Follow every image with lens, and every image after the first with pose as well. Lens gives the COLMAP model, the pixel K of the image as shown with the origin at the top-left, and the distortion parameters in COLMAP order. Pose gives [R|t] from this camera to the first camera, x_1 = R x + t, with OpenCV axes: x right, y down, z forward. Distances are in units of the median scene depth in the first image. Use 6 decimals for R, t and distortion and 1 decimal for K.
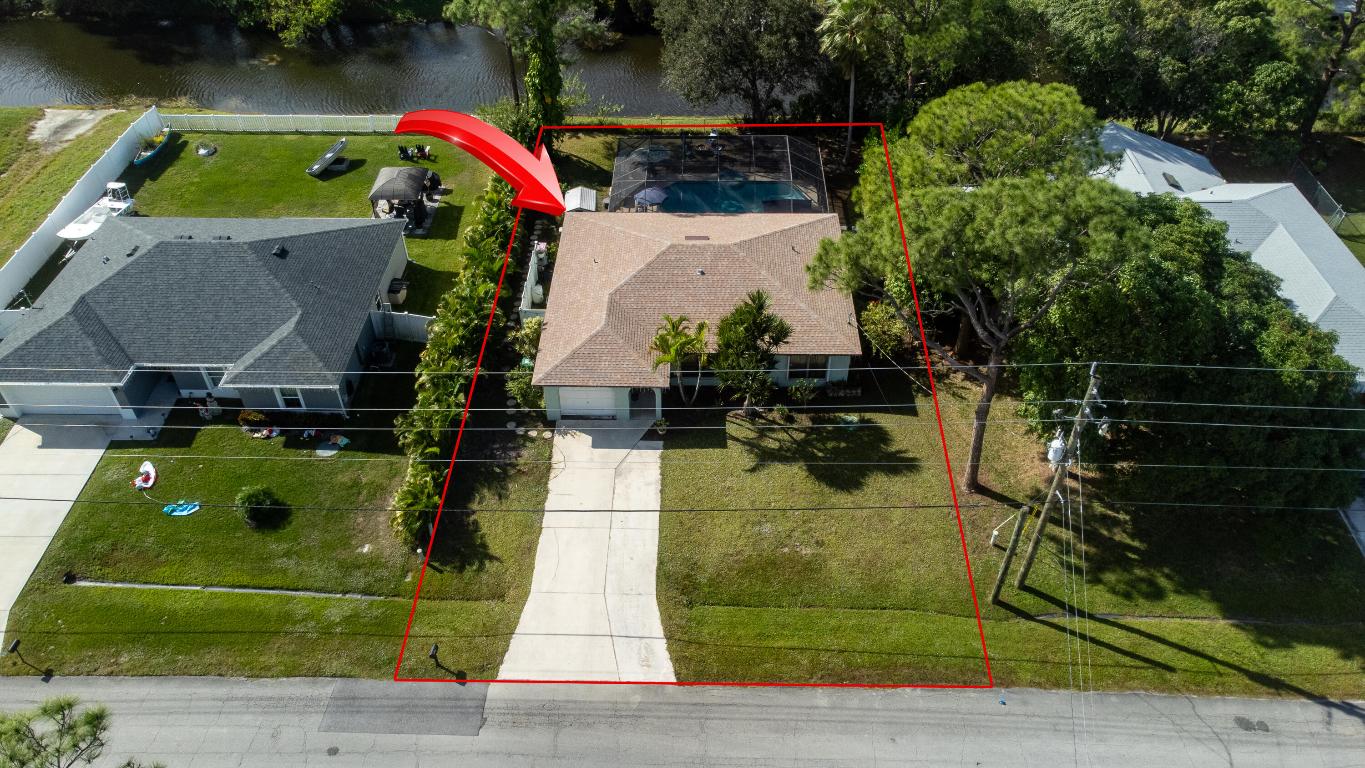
lens RADIAL K [[1011.5, 0, 682.5], [0, 1011.5, 384.0], [0, 0, 1]] dist [0.061645, 0.001139]
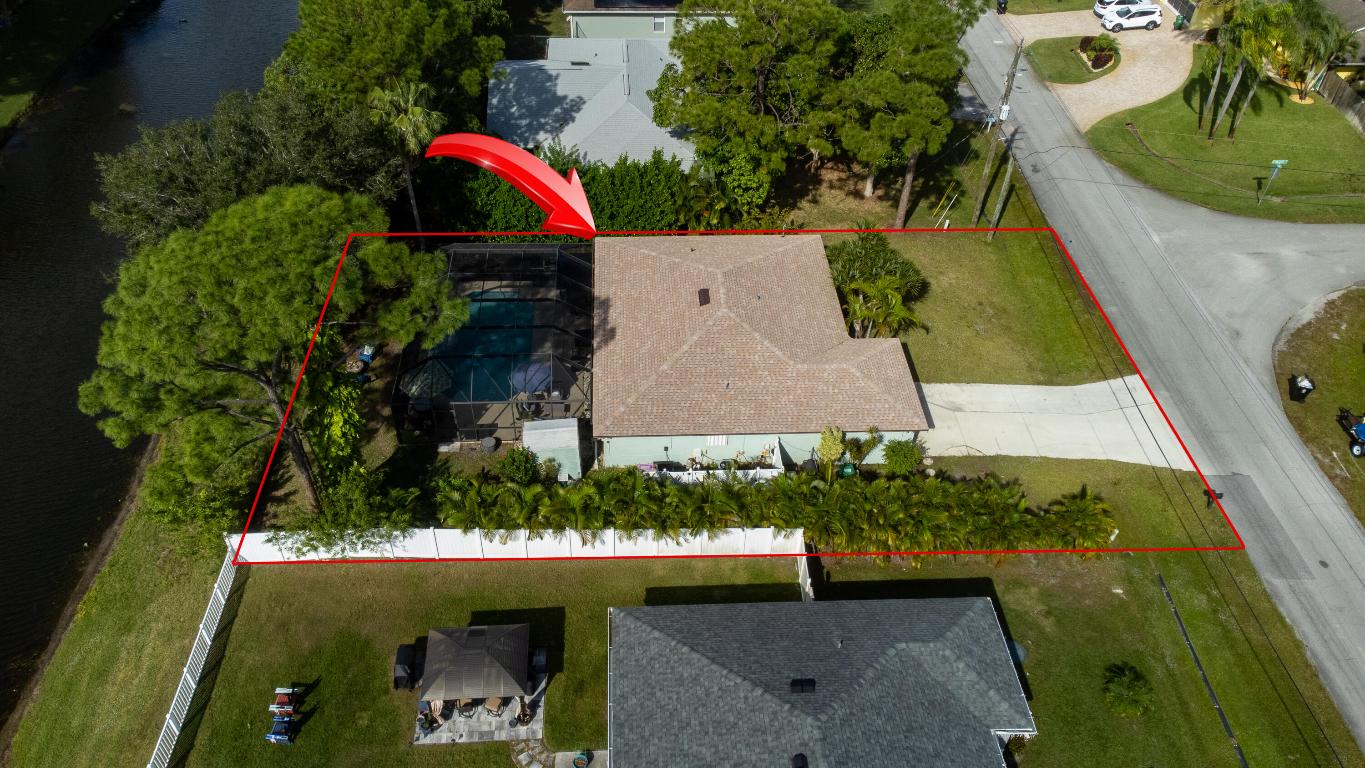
lens RADIAL K [[1012.6, 0, 682.5], [0, 1012.6, 384.0], [0, 0, 1]] dist [0.025588, 0.042595]
pose [[-0.081001, -0.656185, 0.750240, -0.833746], [0.644589, 0.539632, 0.541575, -0.701260], [-0.760226, 0.527465, 0.379259, 0.804787]]
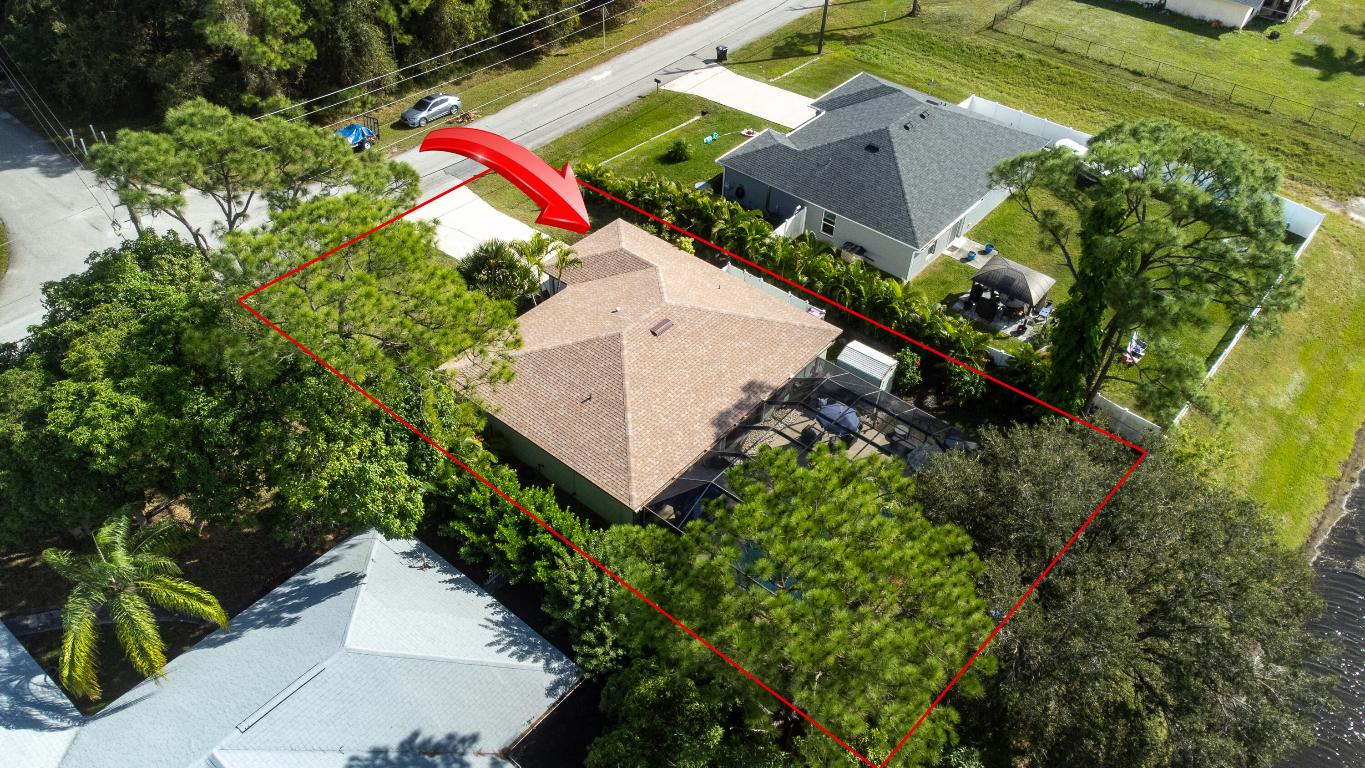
lens RADIAL K [[1012.6, 0, 682.5], [0, 1012.6, 384.0], [0, 0, 1]] dist [0.025588, 0.042595]
pose [[-0.619731, 0.518588, -0.589067, 0.624093], [-0.542840, 0.258827, 0.798958, -0.965055], [0.566796, 0.814908, 0.121107, 1.075068]]
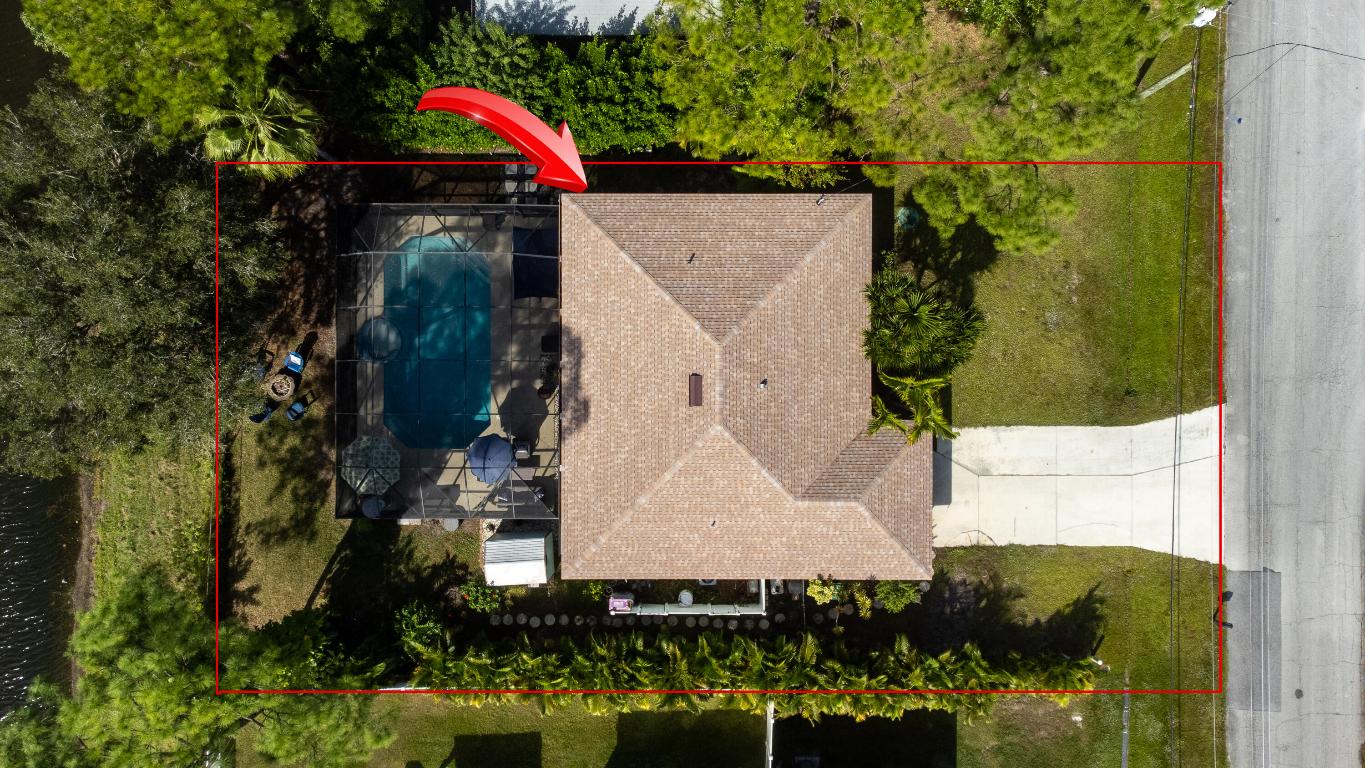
lens RADIAL K [[1012.6, 0, 682.5], [0, 1012.6, 384.0], [0, 0, 1]] dist [0.025588, 0.042595]
pose [[-0.021298, -0.999350, 0.029090, -0.003522], [0.659375, 0.007831, 0.751774, -0.805899], [-0.751513, 0.035193, 0.658779, 0.592643]]
